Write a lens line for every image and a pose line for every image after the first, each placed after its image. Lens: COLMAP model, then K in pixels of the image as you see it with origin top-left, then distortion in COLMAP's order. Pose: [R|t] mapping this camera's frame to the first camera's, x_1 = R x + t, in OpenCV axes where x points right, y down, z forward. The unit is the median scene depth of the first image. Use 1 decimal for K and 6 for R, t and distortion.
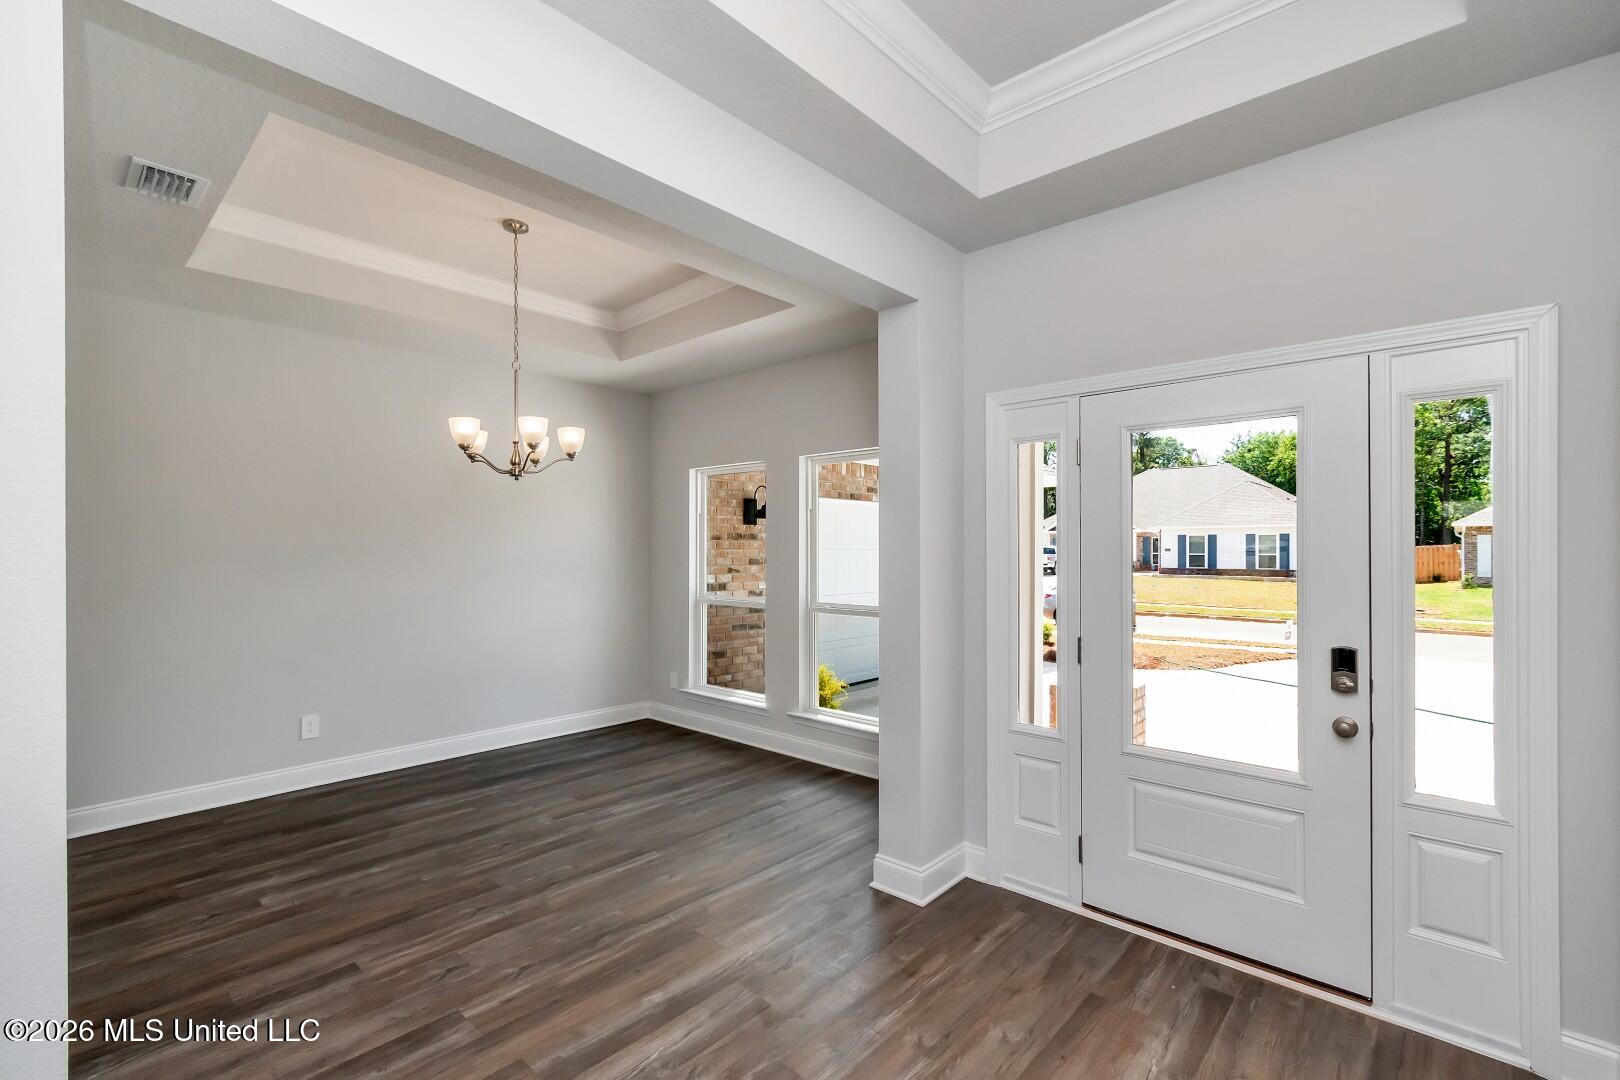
lens RADIAL K [[726.3, 0, 816.3], [0, 726.3, 547.5], [0, 0, 1]] dist [0.008675, -0.002179]
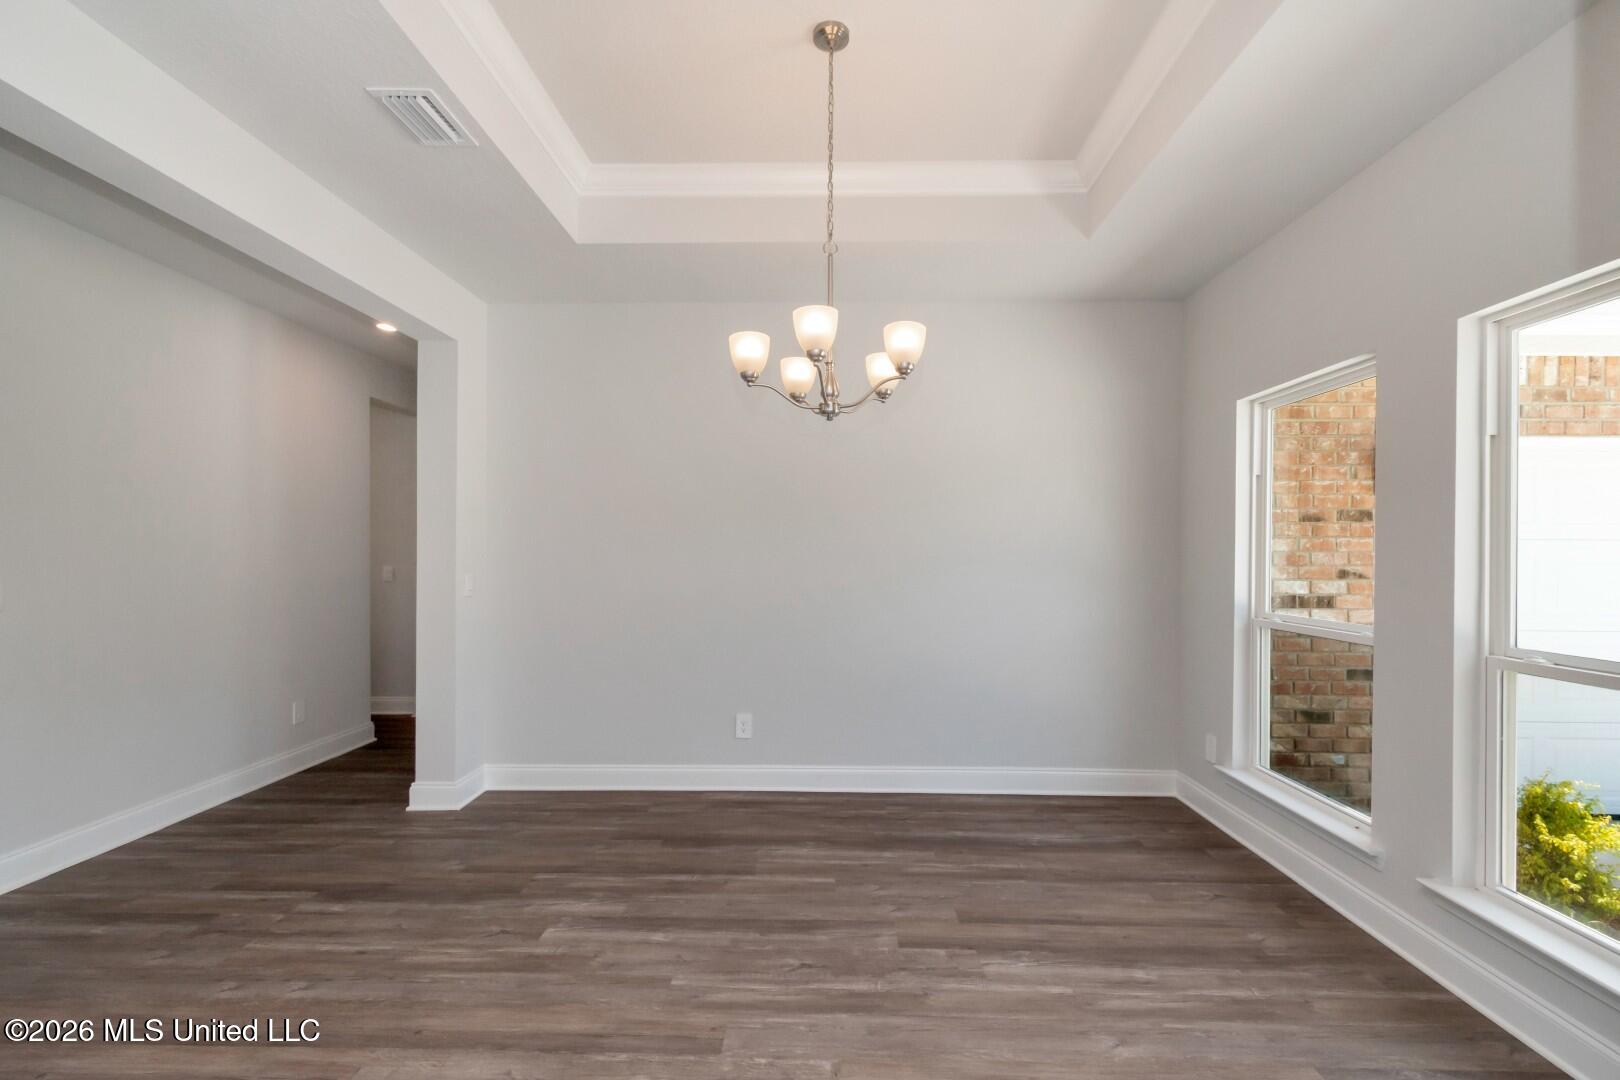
lens RADIAL K [[726.3, 0, 816.3], [0, 726.3, 547.5], [0, 0, 1]] dist [0.008675, -0.002179]
pose [[0.655834, -0.001580, -0.754903, 0.067466], [-0.003619, 0.999980, -0.005237, 0.022157], [0.754896, 0.006167, 0.655815, 0.449495]]
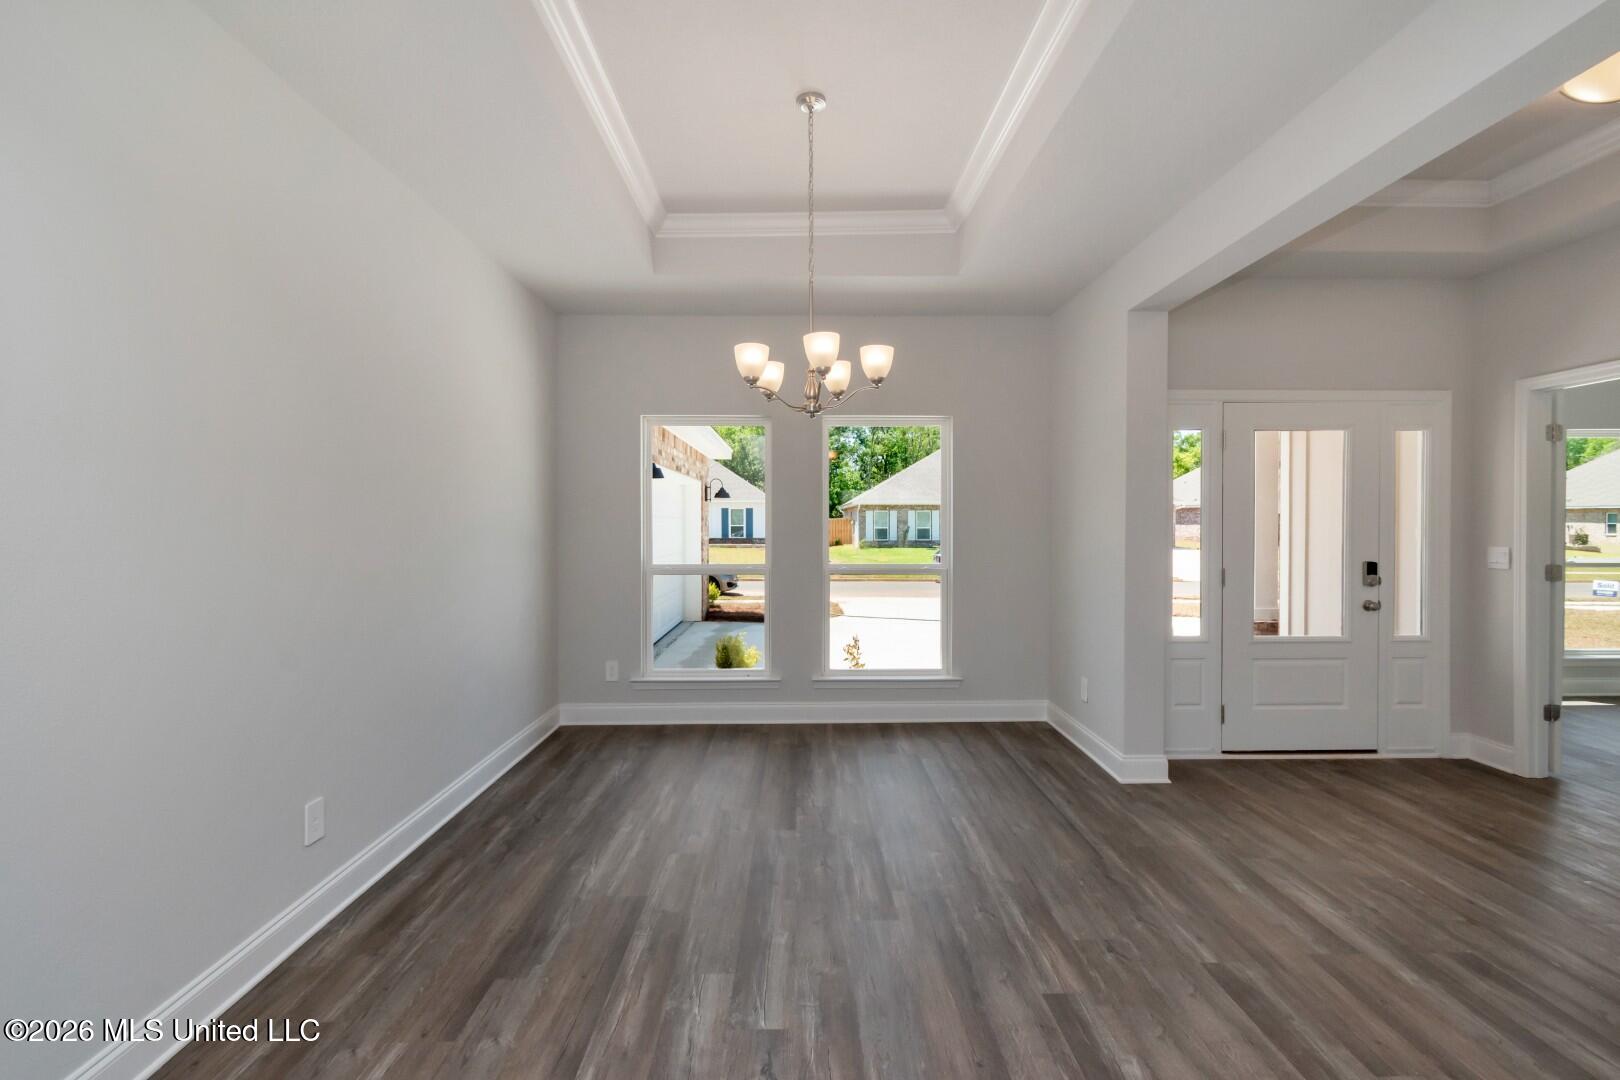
lens RADIAL K [[726.3, 0, 816.3], [0, 726.3, 547.5], [0, 0, 1]] dist [0.008675, -0.002179]
pose [[0.719600, -0.025350, 0.693926, -0.780570], [0.001054, 0.999372, 0.035416, 0.020457], [-0.694388, -0.024754, 0.719175, 0.340447]]
